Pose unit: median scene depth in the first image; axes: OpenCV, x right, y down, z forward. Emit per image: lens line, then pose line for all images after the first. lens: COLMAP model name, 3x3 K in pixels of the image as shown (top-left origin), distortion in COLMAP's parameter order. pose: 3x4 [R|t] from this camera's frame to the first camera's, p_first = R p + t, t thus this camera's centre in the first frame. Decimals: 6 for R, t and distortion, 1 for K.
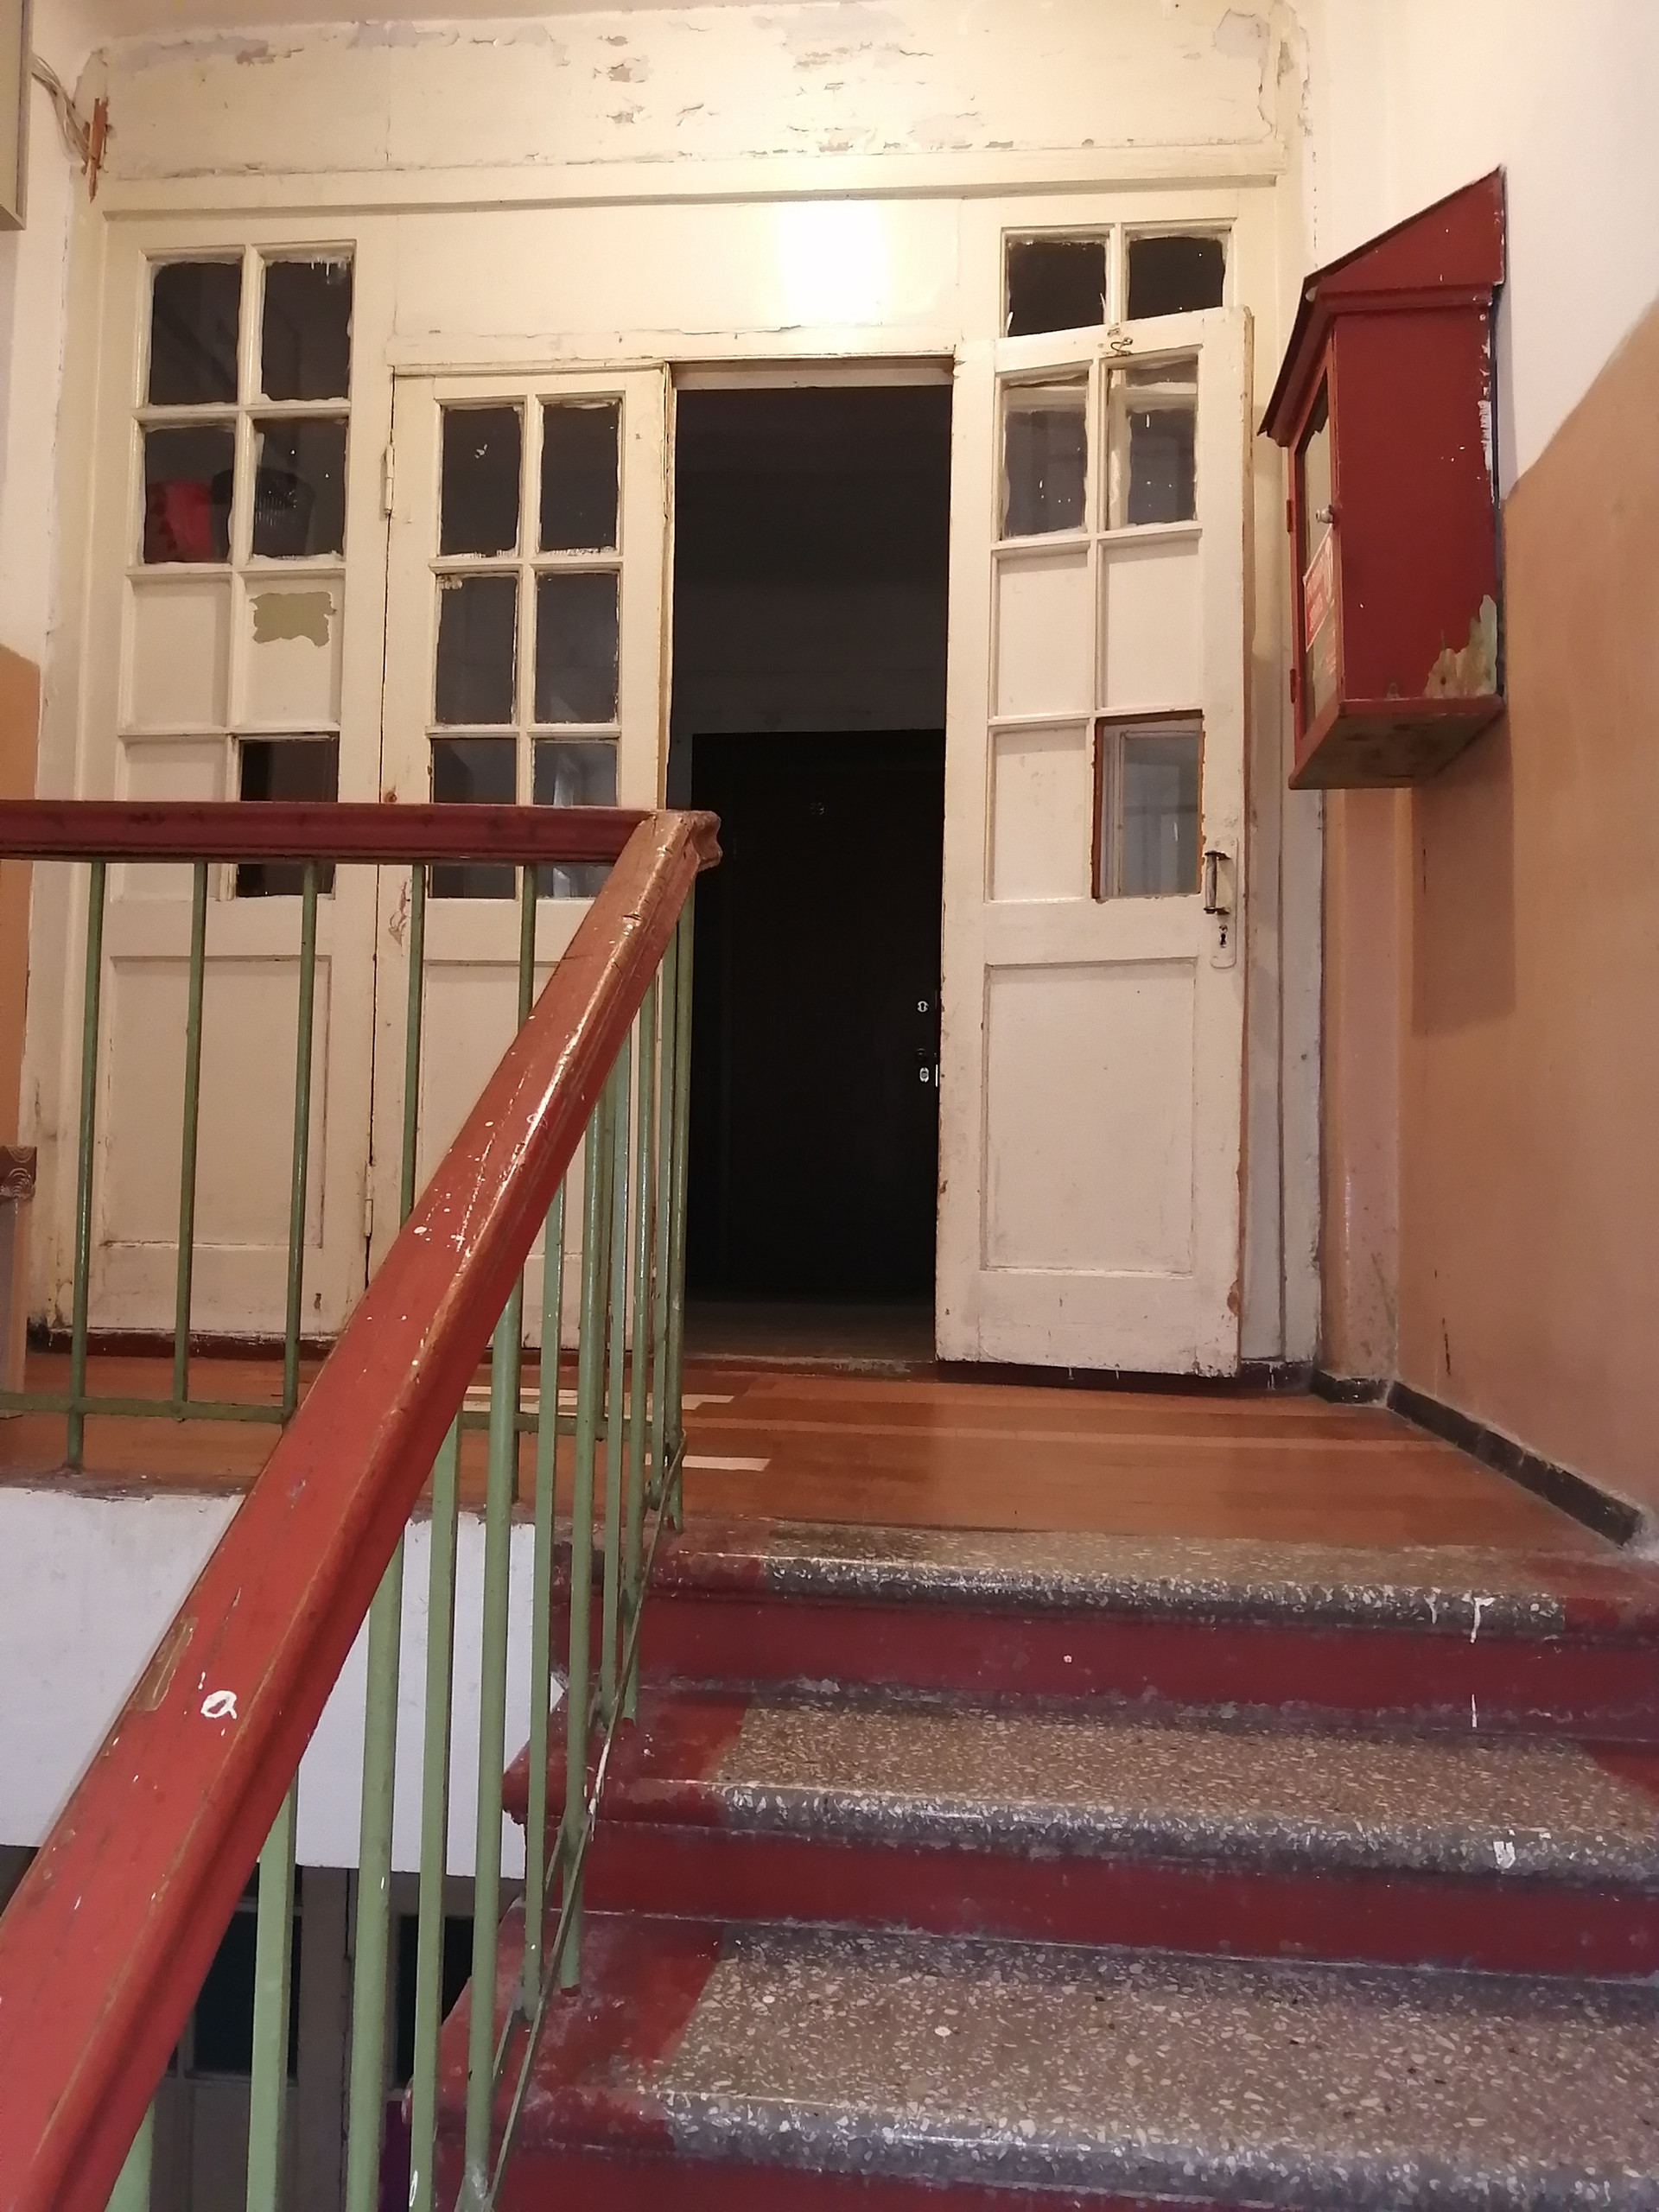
lens RADIAL K [[1741.4, 0, 839.5], [0, 1741.4, 1101.9], [0, 0, 1]] dist [-0.010041, -0.009091]
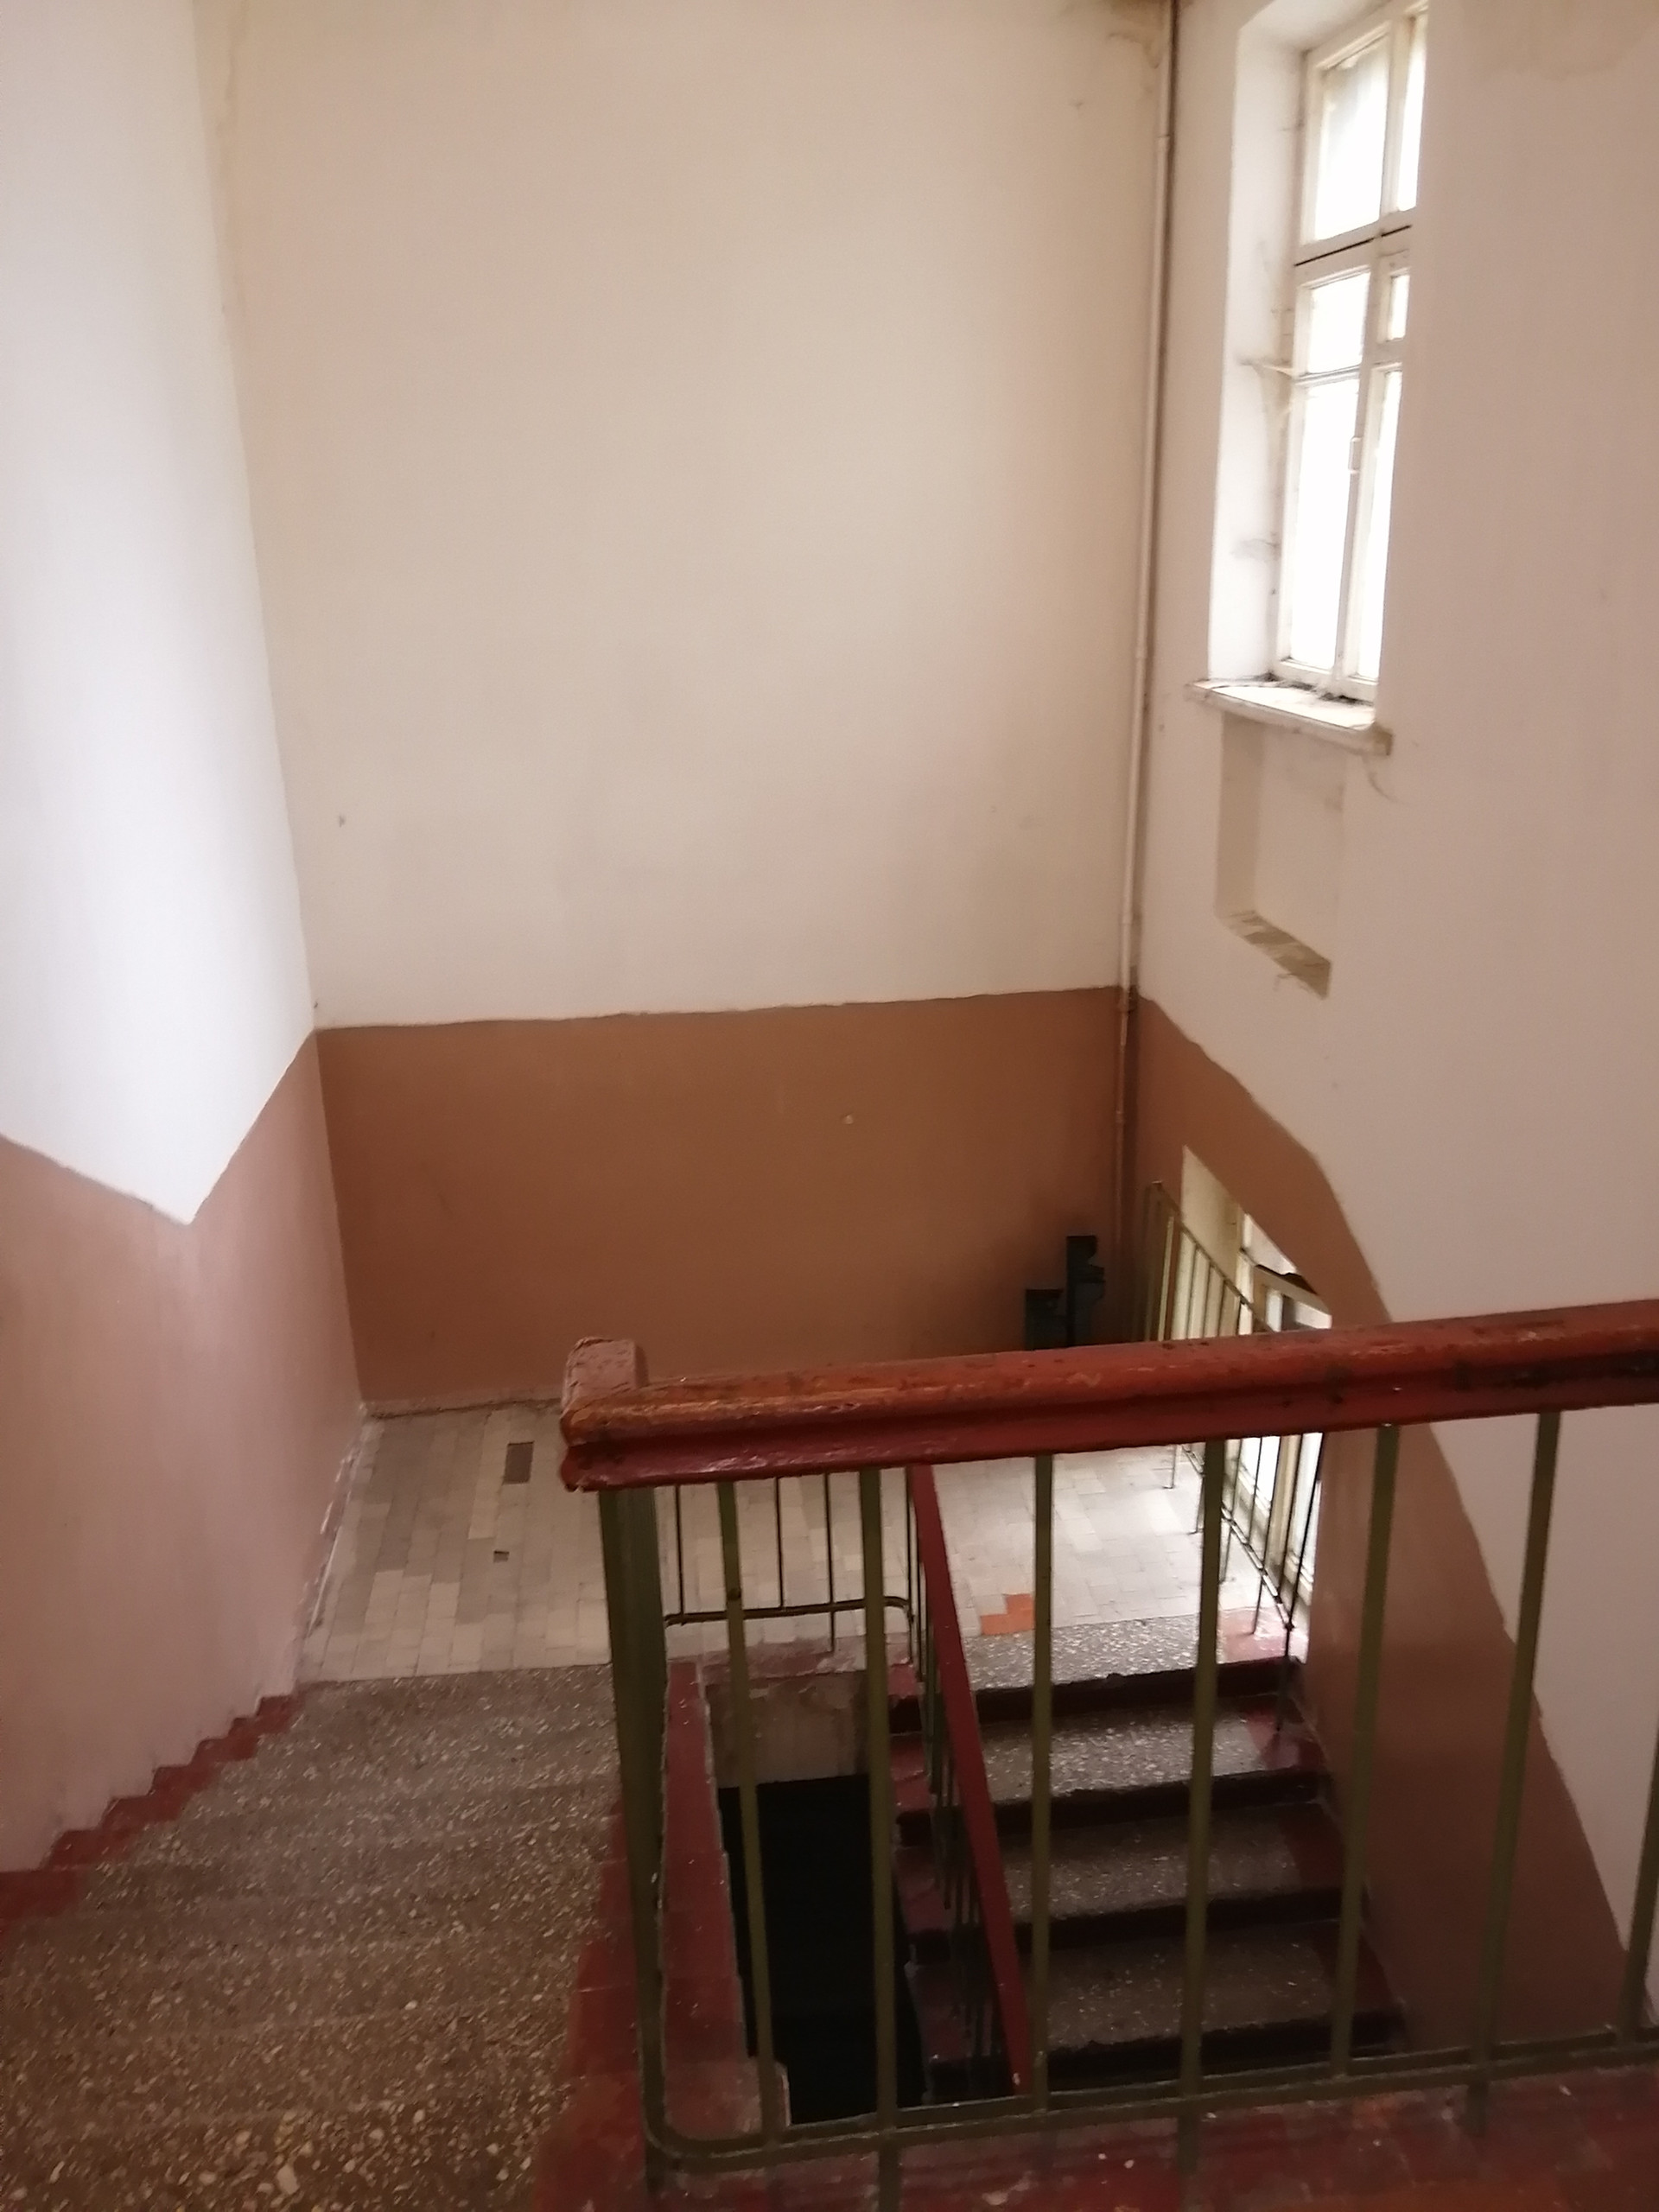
lens RADIAL K [[1741.4, 0, 839.5], [0, 1741.4, 1101.9], [0, 0, 1]] dist [-0.010041, -0.009091]
pose [[-0.982794, 0.069251, -0.171232, -0.093192], [0.018679, 0.959566, 0.280863, -0.578905], [0.183759, 0.272832, -0.944349, 2.029364]]
